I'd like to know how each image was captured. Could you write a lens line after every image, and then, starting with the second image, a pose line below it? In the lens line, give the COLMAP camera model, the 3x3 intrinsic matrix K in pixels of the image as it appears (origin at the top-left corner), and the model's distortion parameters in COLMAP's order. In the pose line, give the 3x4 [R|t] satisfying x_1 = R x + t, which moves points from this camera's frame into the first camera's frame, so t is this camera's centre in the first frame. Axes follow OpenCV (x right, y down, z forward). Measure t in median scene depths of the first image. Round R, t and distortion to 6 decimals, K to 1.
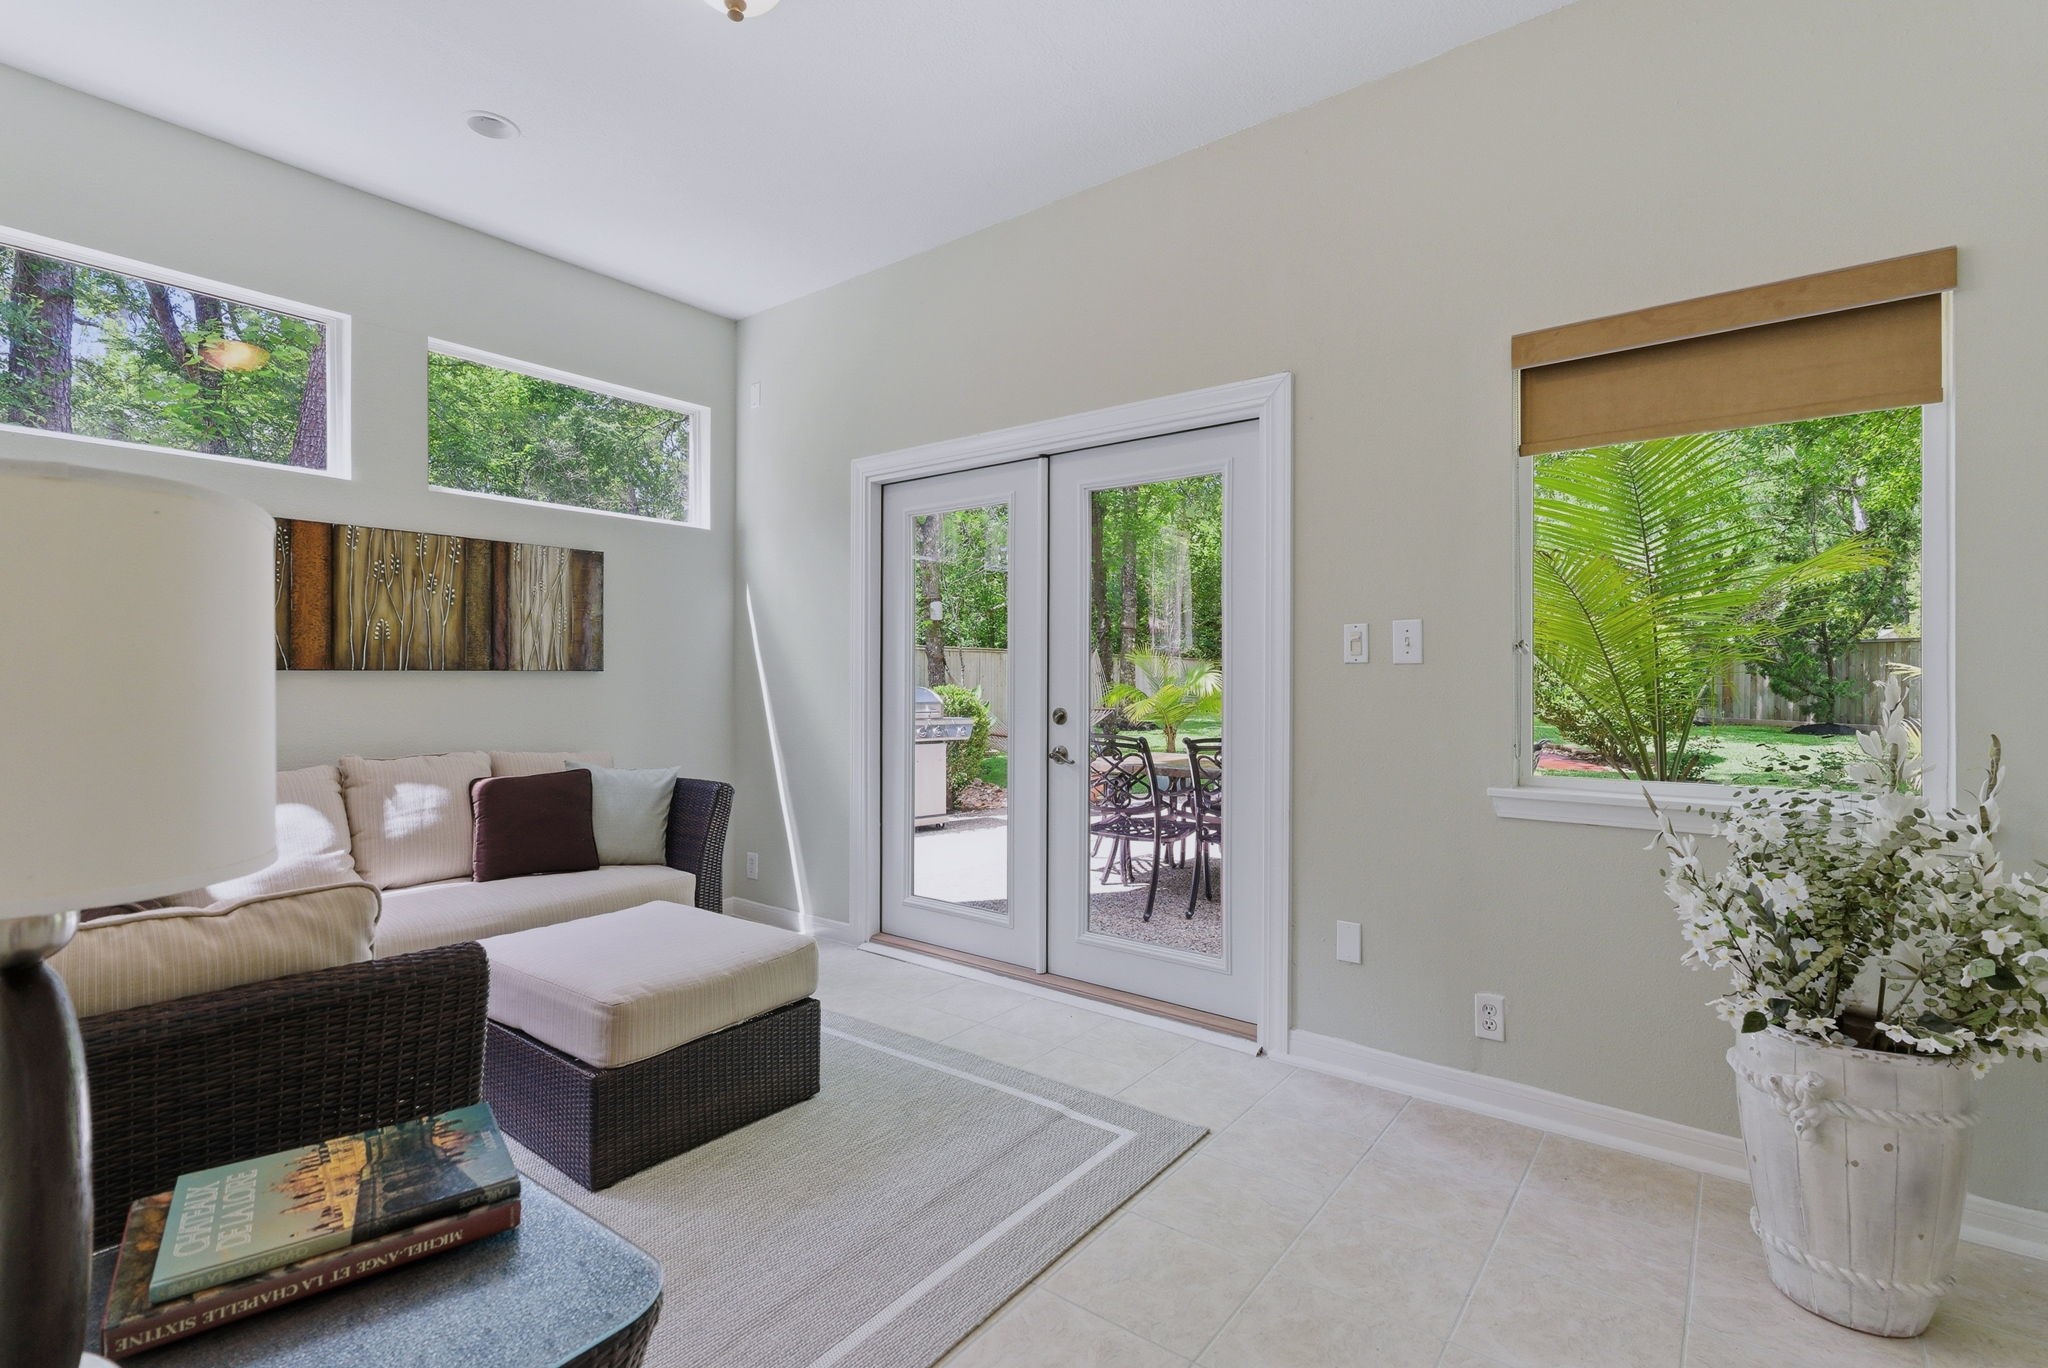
lens RADIAL K [[936.1, 0, 1031.6], [0, 936.1, 683.3], [0, 0, 1]] dist [0.001415, 0.000762]
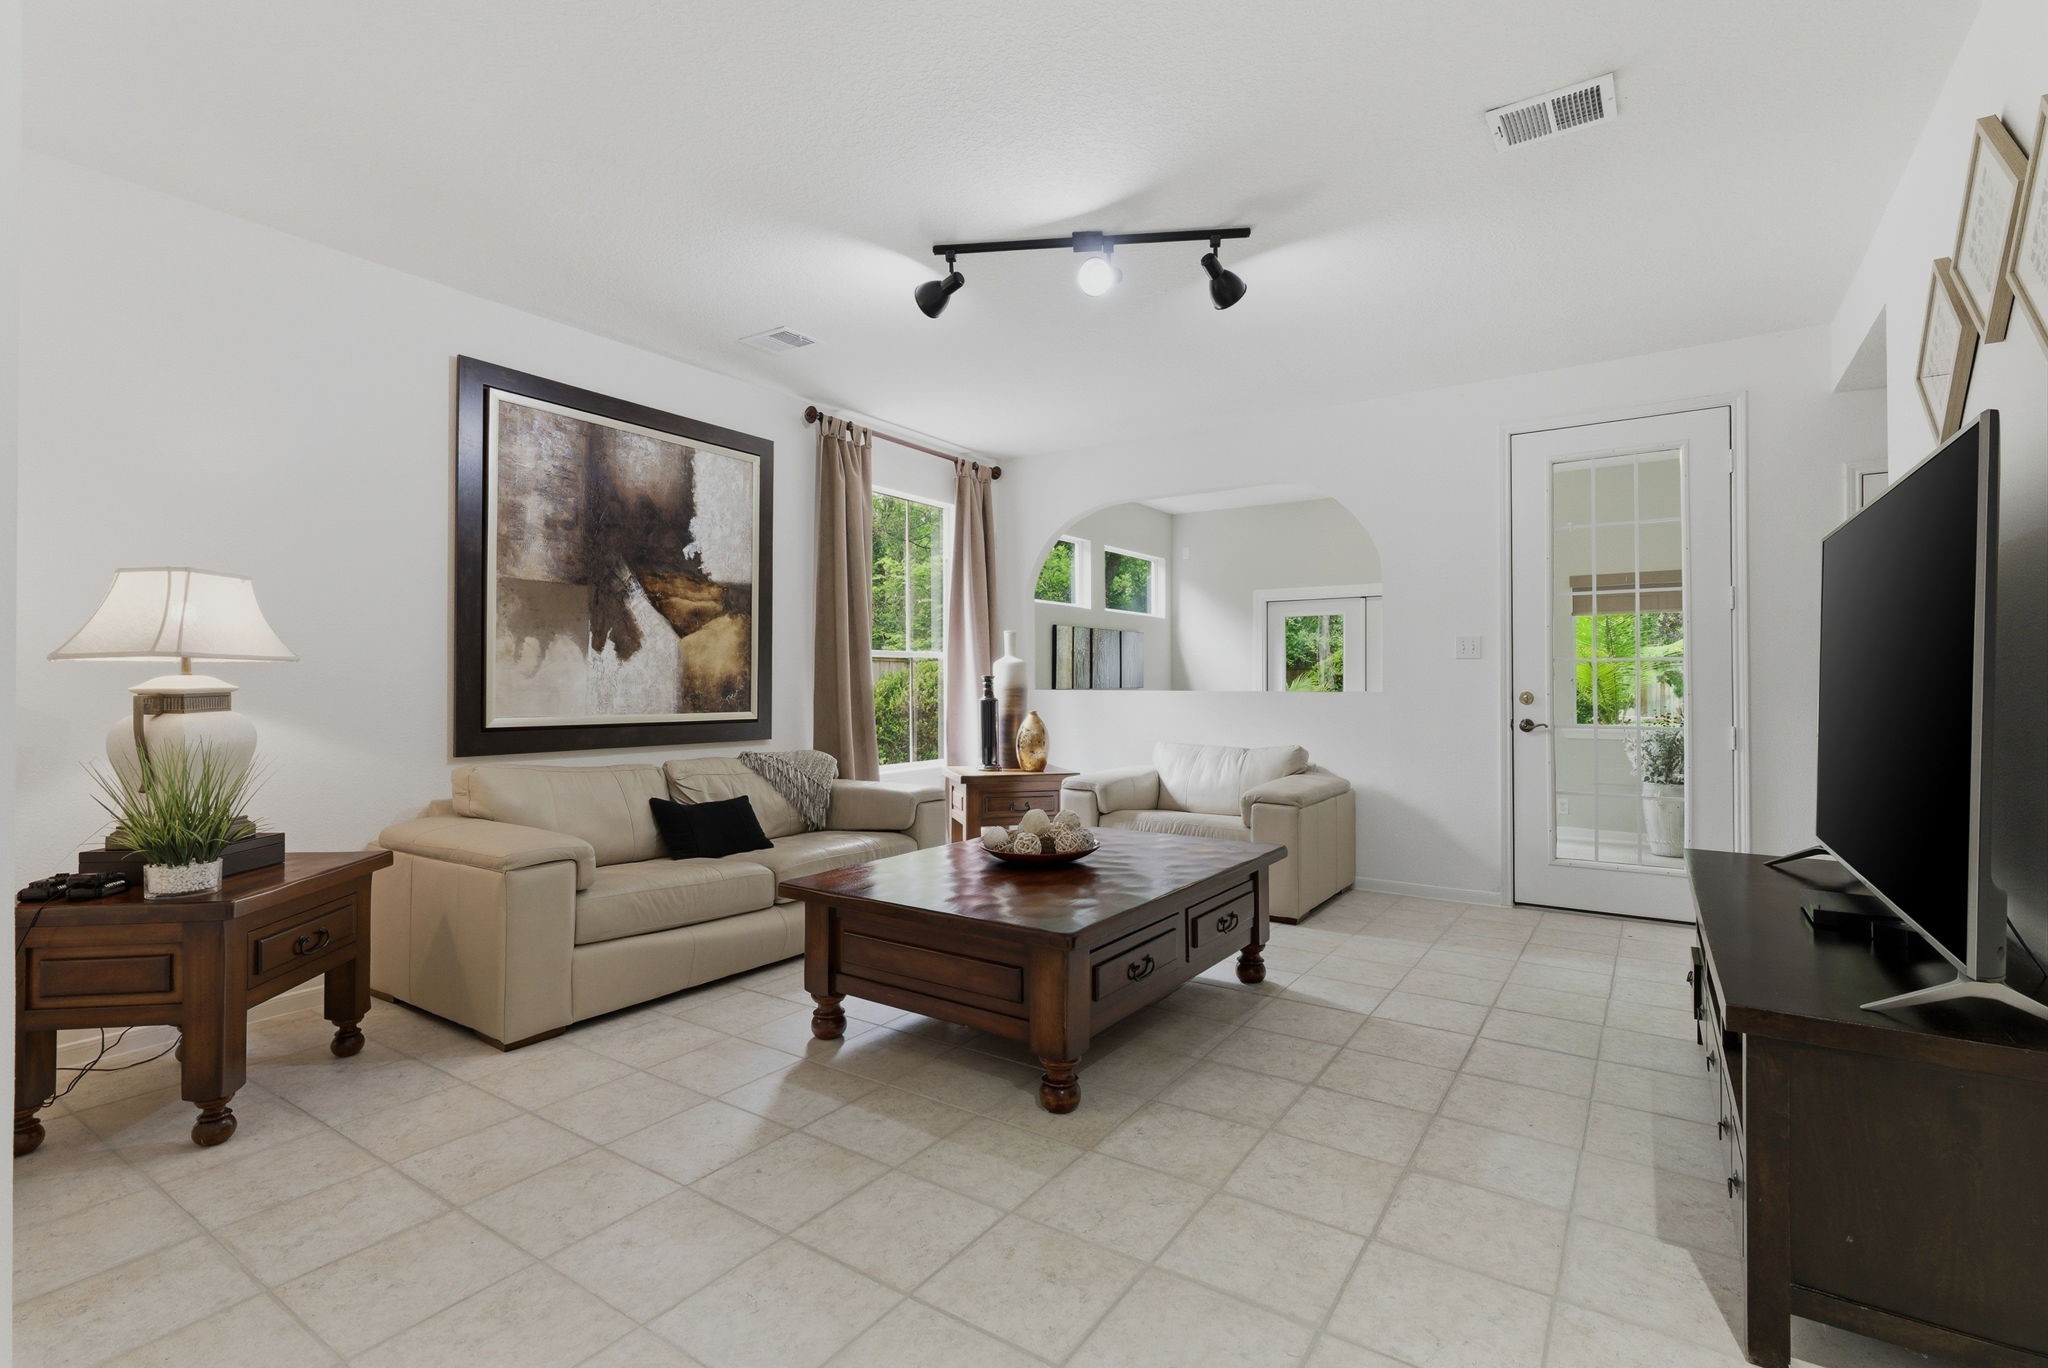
lens RADIAL K [[936.1, 0, 1016.3], [0, 936.1, 683.3], [0, 0, 1]] dist [0.001415, 0.000762]
pose [[0.998923, 0.002509, 0.046329, -0.858190], [-0.002556, 0.999996, 0.000941, -0.026001], [-0.046326, -0.001059, 0.998926, -1.168574]]
